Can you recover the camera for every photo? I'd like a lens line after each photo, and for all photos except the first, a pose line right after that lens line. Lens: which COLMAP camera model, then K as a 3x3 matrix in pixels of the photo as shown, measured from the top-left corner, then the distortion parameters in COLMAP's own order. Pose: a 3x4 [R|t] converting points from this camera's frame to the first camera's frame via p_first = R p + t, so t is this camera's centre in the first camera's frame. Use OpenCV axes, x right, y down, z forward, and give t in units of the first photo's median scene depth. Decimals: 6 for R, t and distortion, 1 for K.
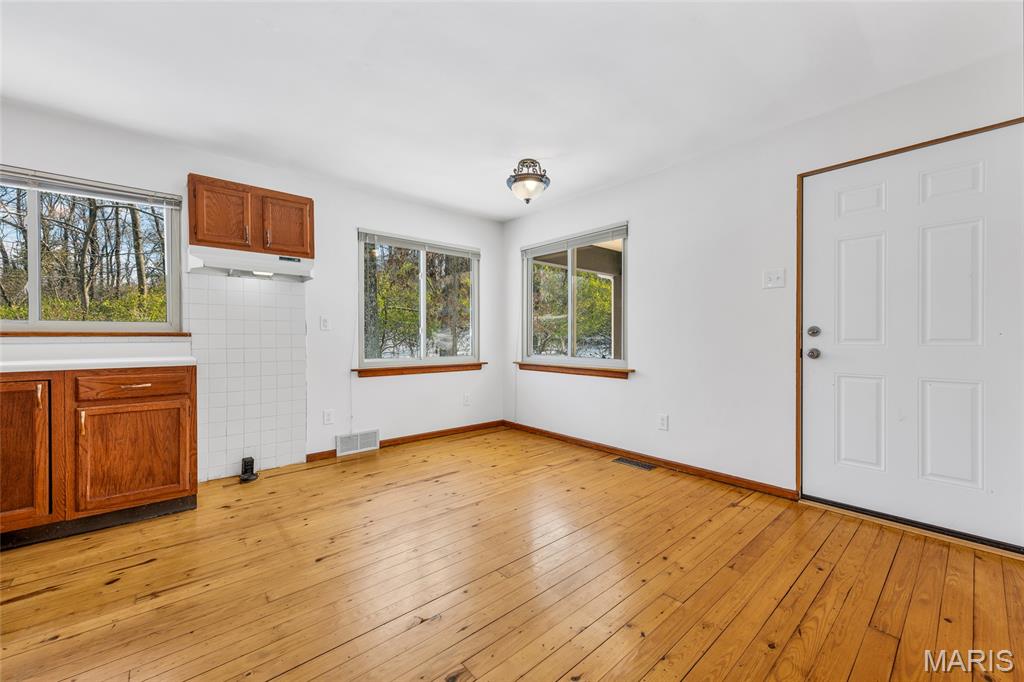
lens RADIAL K [[403.2, 0, 508.5], [0, 403.2, 340.4], [0, 0, 1]] dist [0.008528, -0.000125]
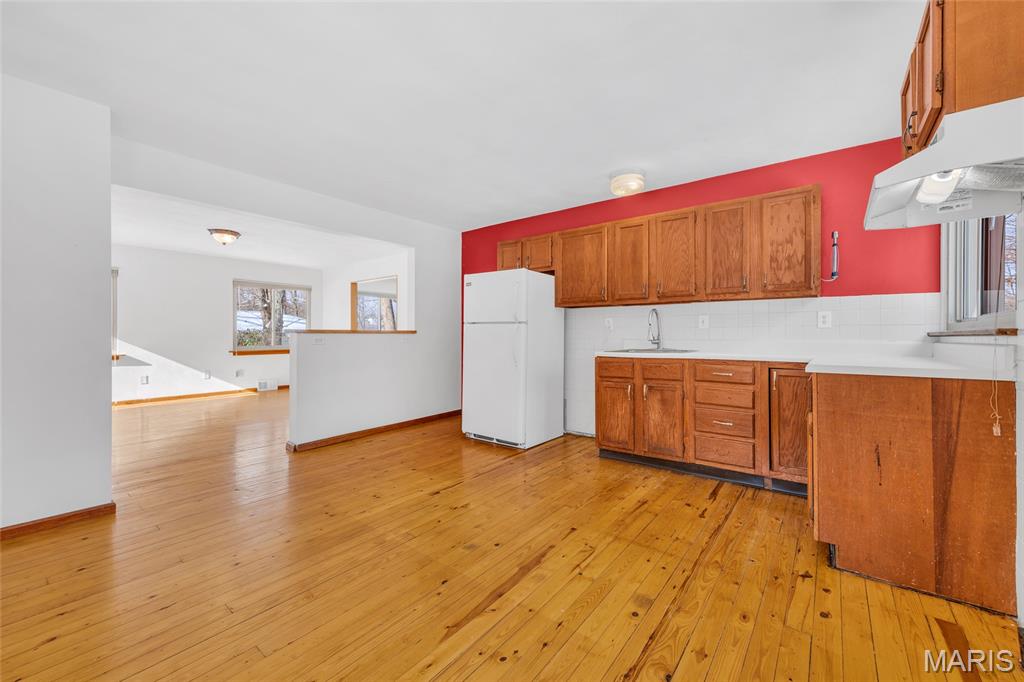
lens RADIAL K [[404.9, 0, 515.2], [0, 404.9, 336.0], [0, 0, 1]] dist [0.009039, -0.000080]
pose [[-0.979837, 0.000529, -0.199799, -0.048379], [-0.001487, 0.999950, 0.009938, -0.012175], [0.199795, 0.010034, -0.979786, 1.343530]]
